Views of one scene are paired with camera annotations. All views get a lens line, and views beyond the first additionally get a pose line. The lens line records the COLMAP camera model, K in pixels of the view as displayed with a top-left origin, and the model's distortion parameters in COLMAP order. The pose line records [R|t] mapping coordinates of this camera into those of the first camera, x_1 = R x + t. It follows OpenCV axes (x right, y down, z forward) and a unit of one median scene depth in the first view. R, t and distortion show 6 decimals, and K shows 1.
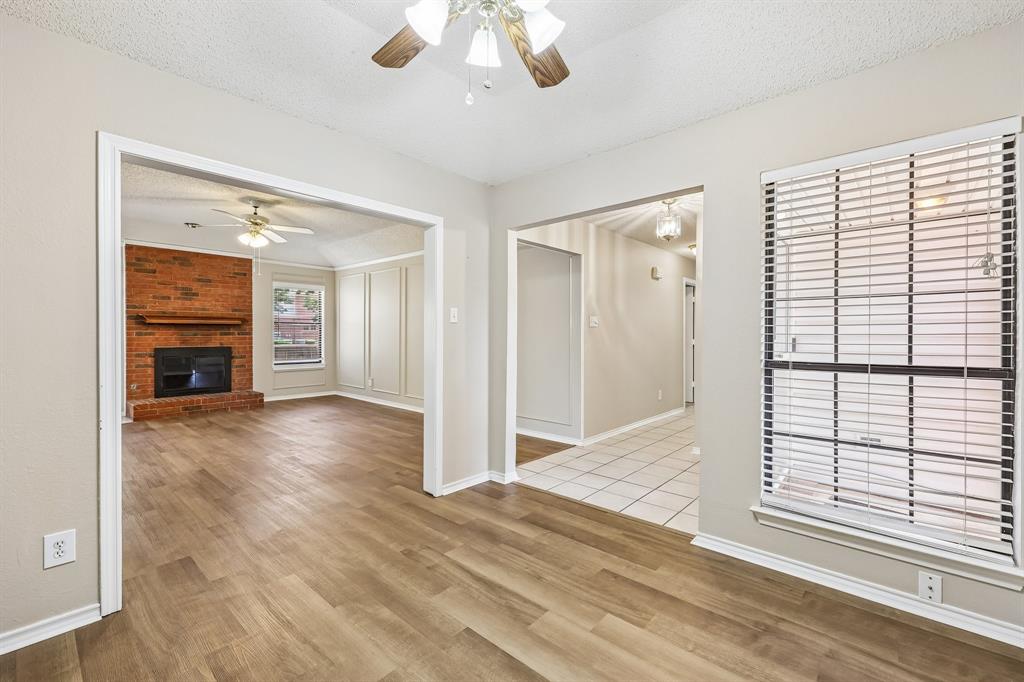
lens RADIAL K [[439.7, 0, 511.3], [0, 439.7, 335.0], [0, 0, 1]] dist [0.024847, 0.000944]
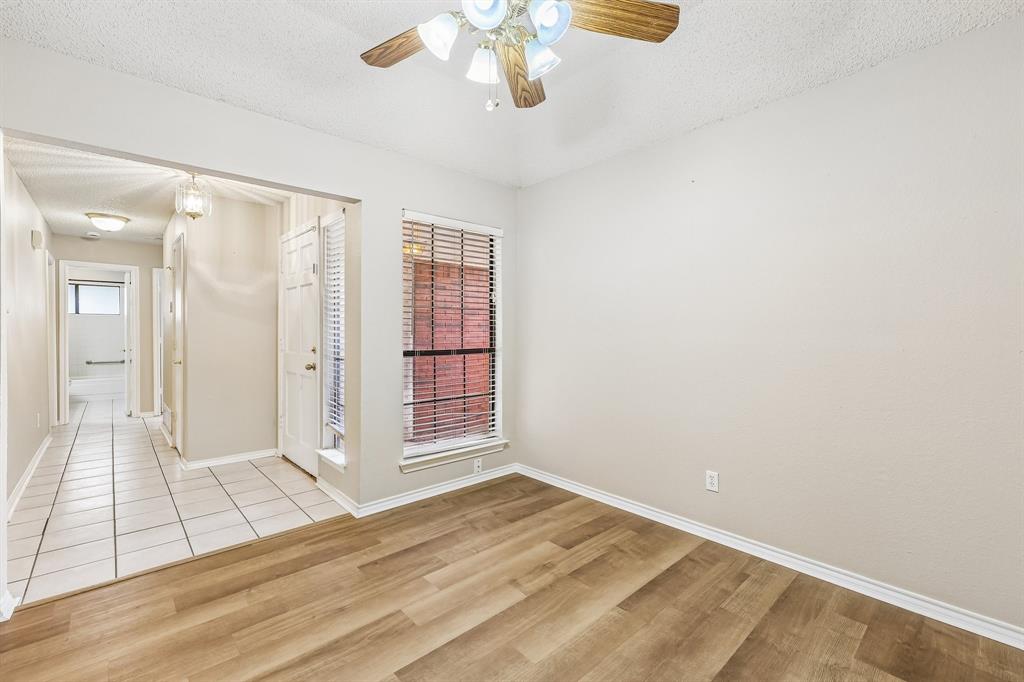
lens RADIAL K [[439.7, 0, 512.4], [0, 439.7, 341.4], [0, 0, 1]] dist [0.024847, 0.000944]
pose [[0.121140, -0.019831, 0.992437, -0.770456], [0.002354, 0.999803, 0.019691, 0.003677], [-0.992633, -0.000049, 0.121163, 0.568901]]
